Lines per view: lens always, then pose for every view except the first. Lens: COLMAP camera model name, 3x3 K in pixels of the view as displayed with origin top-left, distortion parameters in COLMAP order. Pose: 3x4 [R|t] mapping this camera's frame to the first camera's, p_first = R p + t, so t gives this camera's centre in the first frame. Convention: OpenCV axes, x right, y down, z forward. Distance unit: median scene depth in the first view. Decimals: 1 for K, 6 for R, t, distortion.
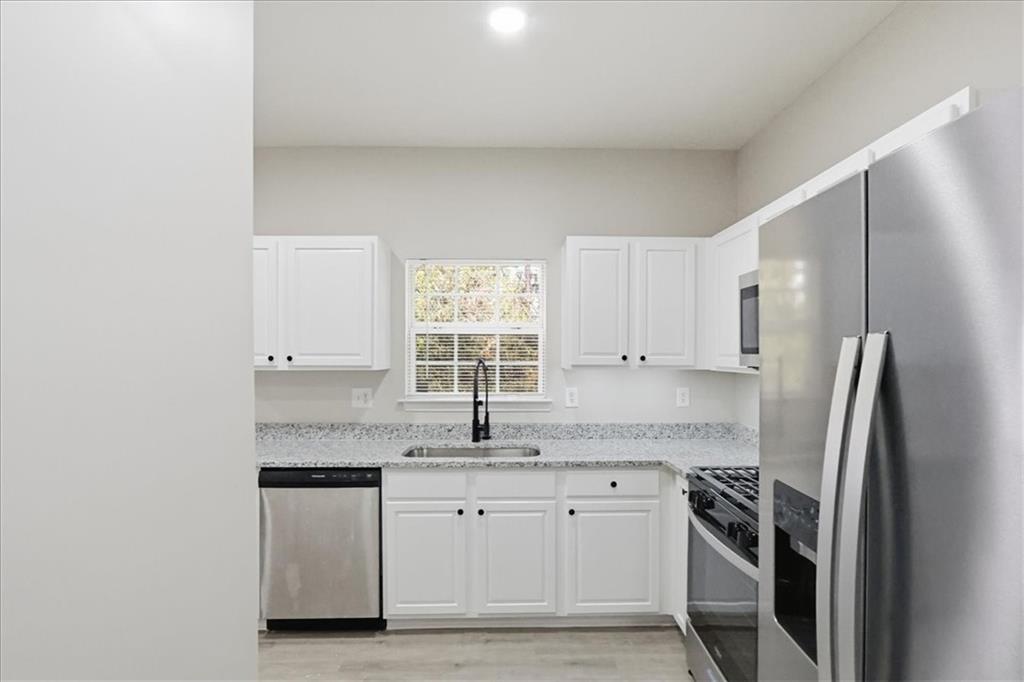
lens RADIAL K [[507.2, 0, 528.0], [0, 507.2, 352.7], [0, 0, 1]] dist [-0.025900, 0.000057]
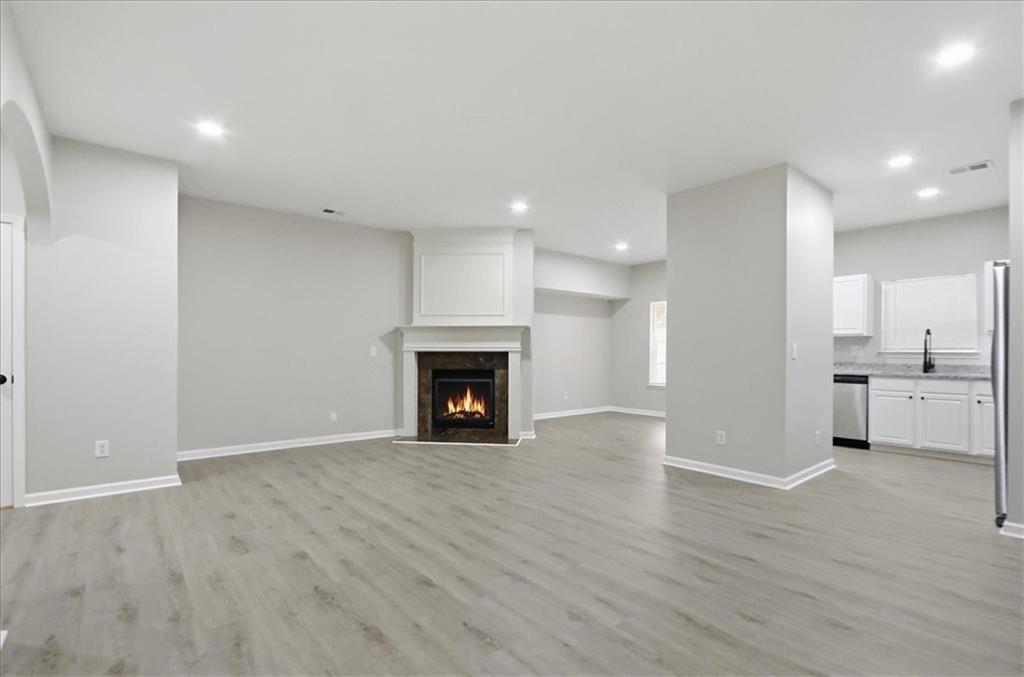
lens RADIAL K [[484.8, 0, 520.1], [0, 484.8, 353.3], [0, 0, 1]] dist [-0.016662, 0.000888]
pose [[0.623893, 0.004185, -0.781498, 0.378260], [-0.000782, 0.999989, 0.004730, 0.099778], [0.781509, -0.002340, 0.623889, -1.411216]]
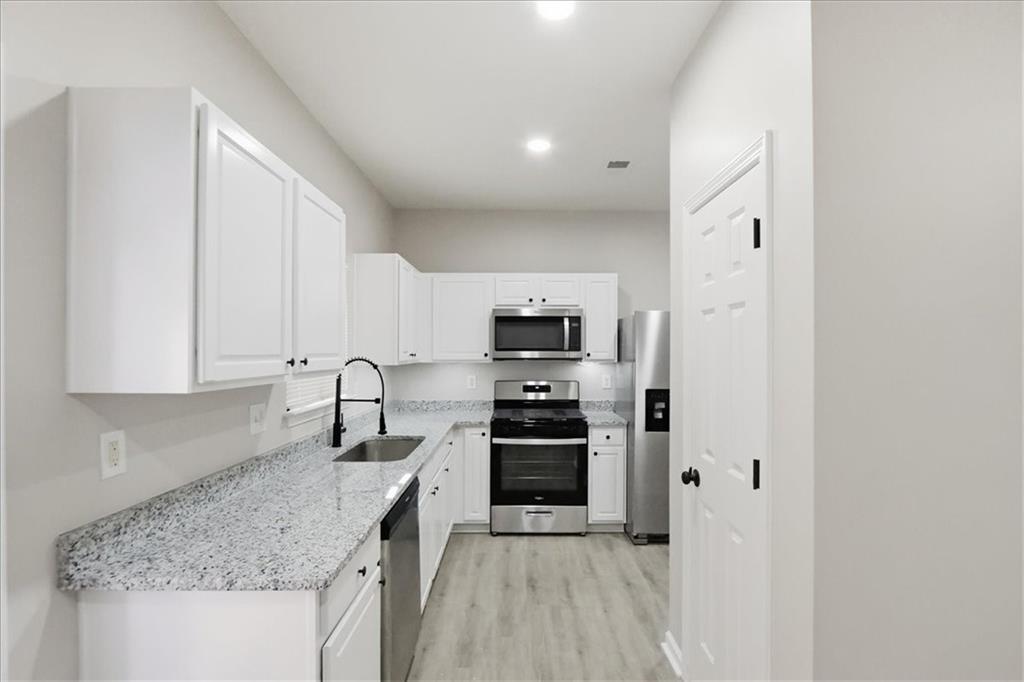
lens RADIAL K [[484.5, 0, 522.4], [0, 484.5, 346.9], [0, 0, 1]] dist [-0.017484, 0.000987]
pose [[0.016857, 0.004782, 0.999846, -1.049328], [-0.004168, 0.999980, -0.004712, -0.006148], [-0.999849, -0.004088, 0.016876, 0.682920]]
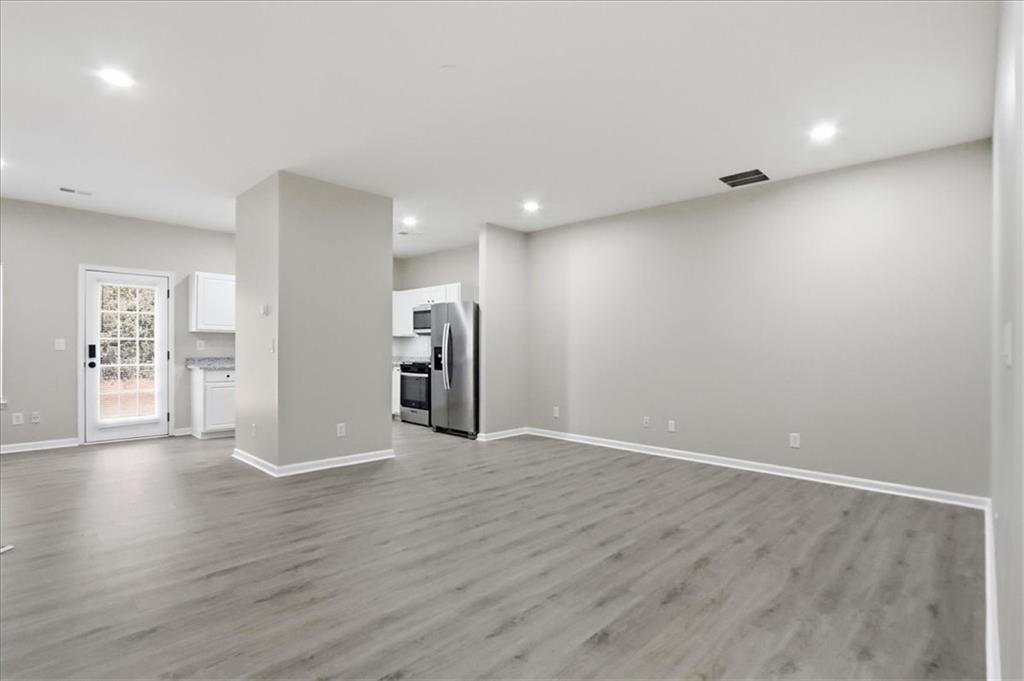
lens RADIAL K [[496.1, 0, 529.4], [0, 496.1, 349.6], [0, 0, 1]] dist [-0.017197, 0.001764]
pose [[0.698142, -0.000080, 0.715960, -1.168759], [-0.005499, 0.999970, 0.005473, 0.092185], [-0.715938, -0.007758, 0.698120, -1.565106]]
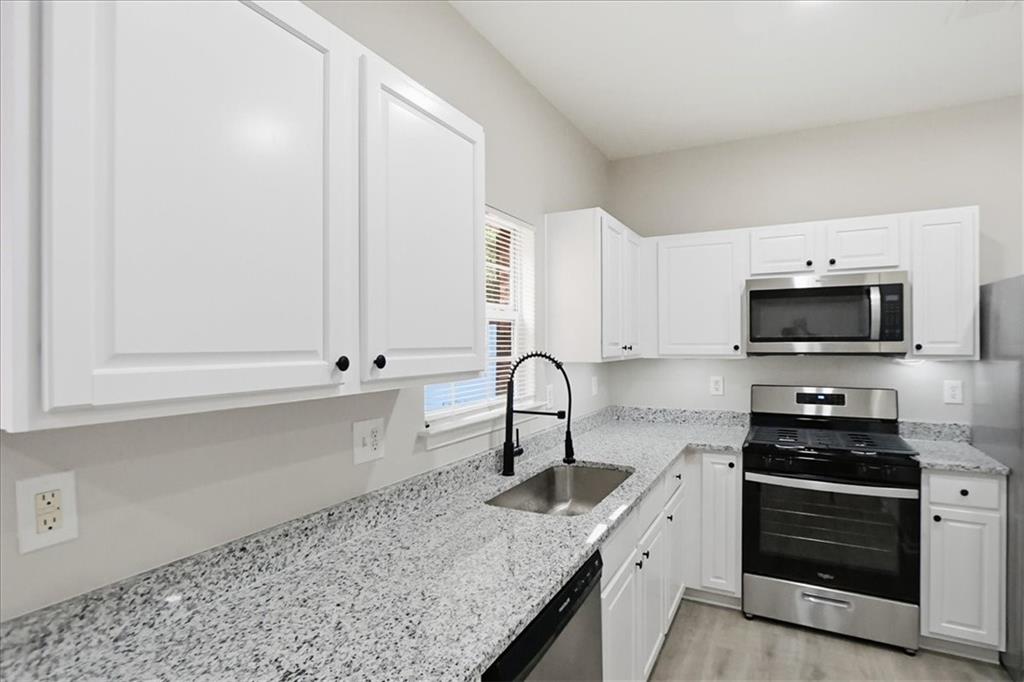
lens RADIAL K [[509.3, 0, 528.8], [0, 509.3, 343.1], [0, 0, 1]] dist [-0.016346, 0.001455]
pose [[0.482126, -0.005858, 0.876082, -0.729608], [0.003789, 0.999982, 0.004601, -0.004669], [-0.876094, 0.001101, 0.482140, 0.685808]]
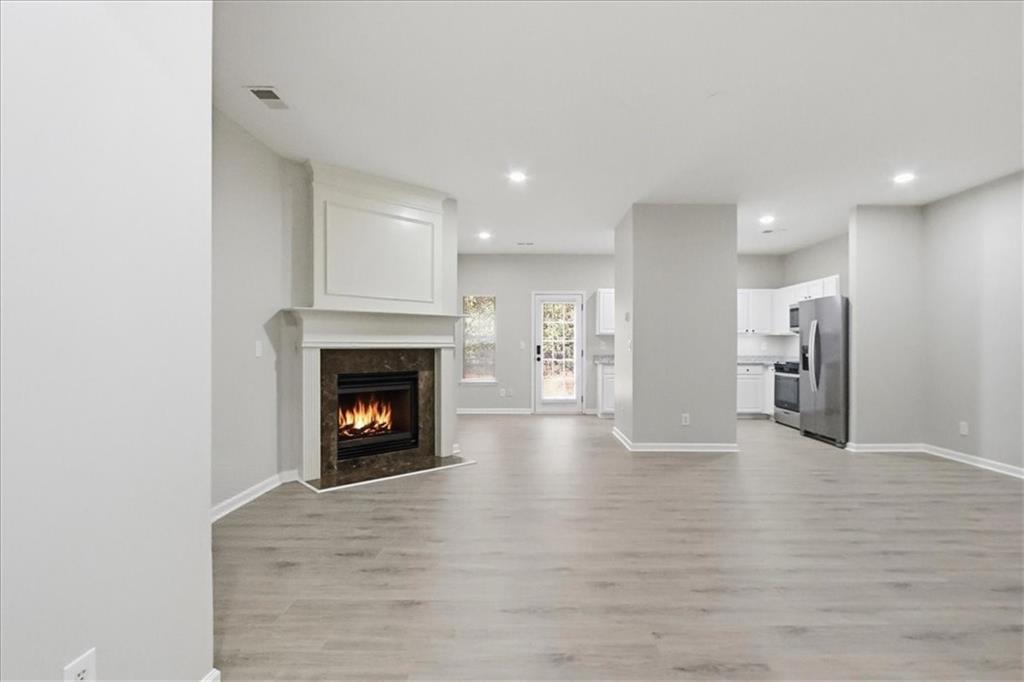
lens RADIAL K [[500.0, 0, 526.1], [0, 500.0, 351.1], [0, 0, 1]] dist [-0.016437, 0.002469]
pose [[0.999501, 0.000315, -0.031597, -0.967108], [0.000033, 0.999939, 0.011034, 0.093876], [0.031598, -0.011030, 0.999440, -1.867225]]
